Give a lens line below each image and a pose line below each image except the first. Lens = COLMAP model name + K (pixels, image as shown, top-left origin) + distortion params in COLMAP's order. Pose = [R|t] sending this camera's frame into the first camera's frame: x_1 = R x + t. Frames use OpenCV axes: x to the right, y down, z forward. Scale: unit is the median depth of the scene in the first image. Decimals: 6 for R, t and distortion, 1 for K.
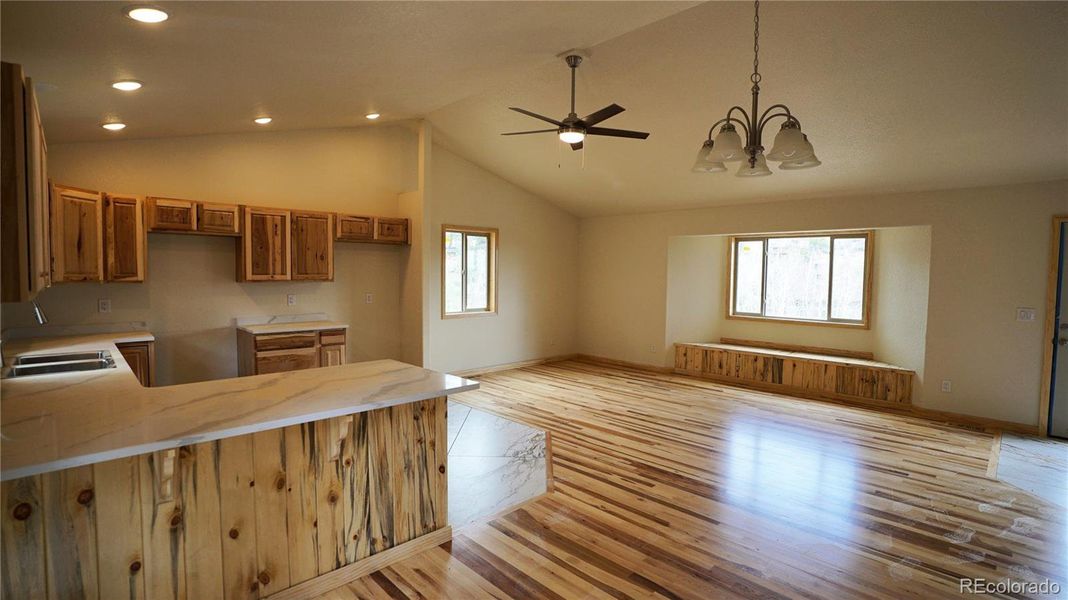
lens RADIAL K [[500.5, 0, 534.0], [0, 500.5, 300.0], [0, 0, 1]] dist [-0.055096, 0.013004]
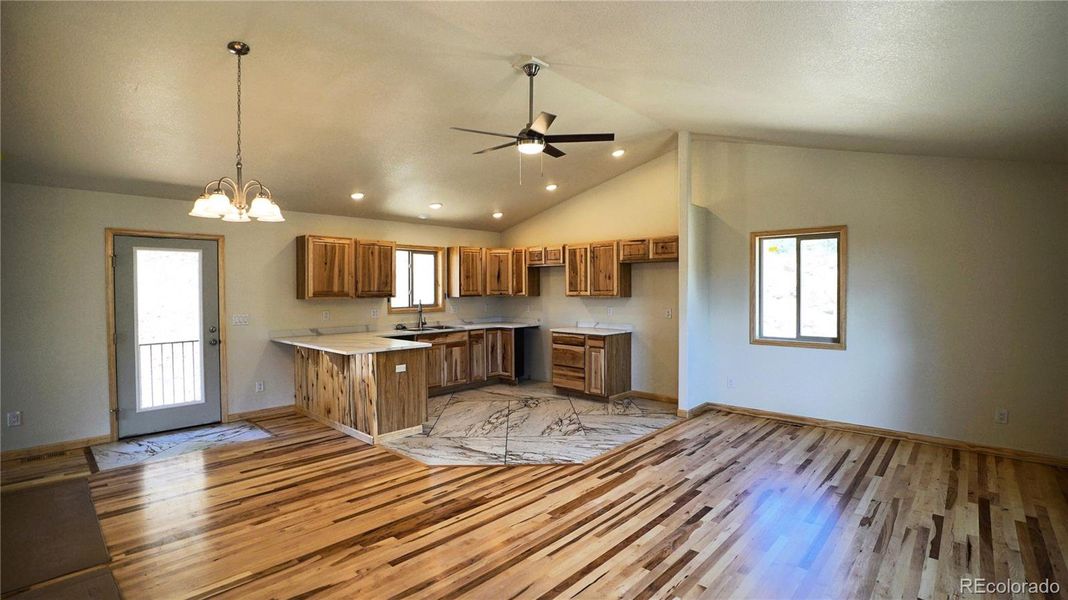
lens RADIAL K [[500.5, 0, 534.0], [0, 500.5, 300.0], [0, 0, 1]] dist [-0.055096, 0.013004]
pose [[0.043835, 0.013973, -0.998941, 0.820315], [-0.047825, 0.998785, 0.011872, -0.035819], [0.997893, 0.047254, 0.044450, 0.765615]]
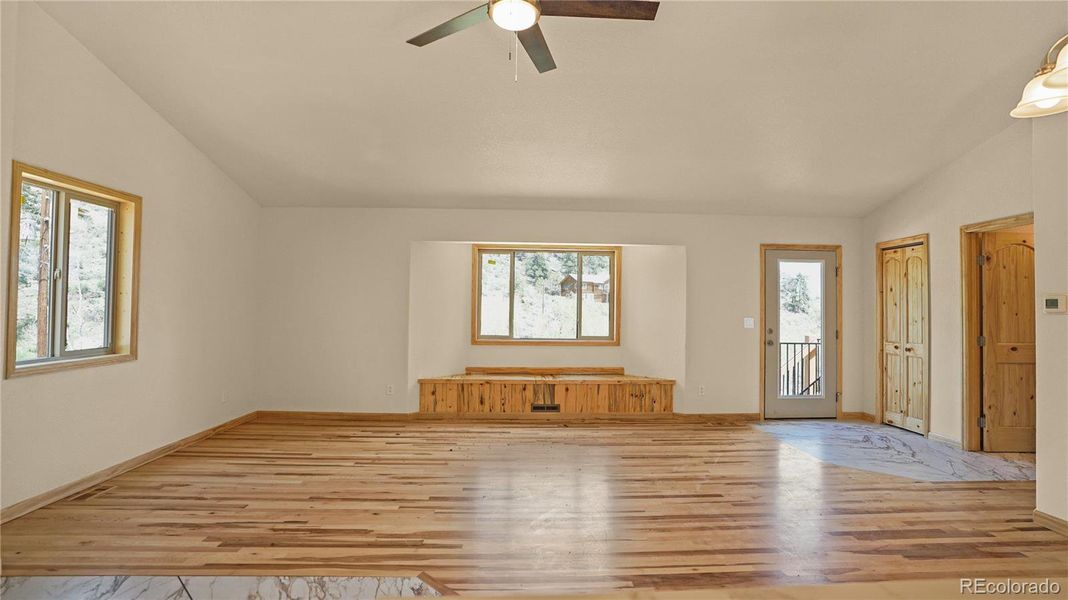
lens RADIAL K [[500.5, 0, 534.0], [0, 500.5, 300.0], [0, 0, 1]] dist [-0.055096, 0.013004]
pose [[0.669336, 0.008373, 0.742913, -0.241492], [0.038222, 0.998224, -0.045687, 0.008993], [-0.741976, 0.058976, 0.667827, 0.500219]]
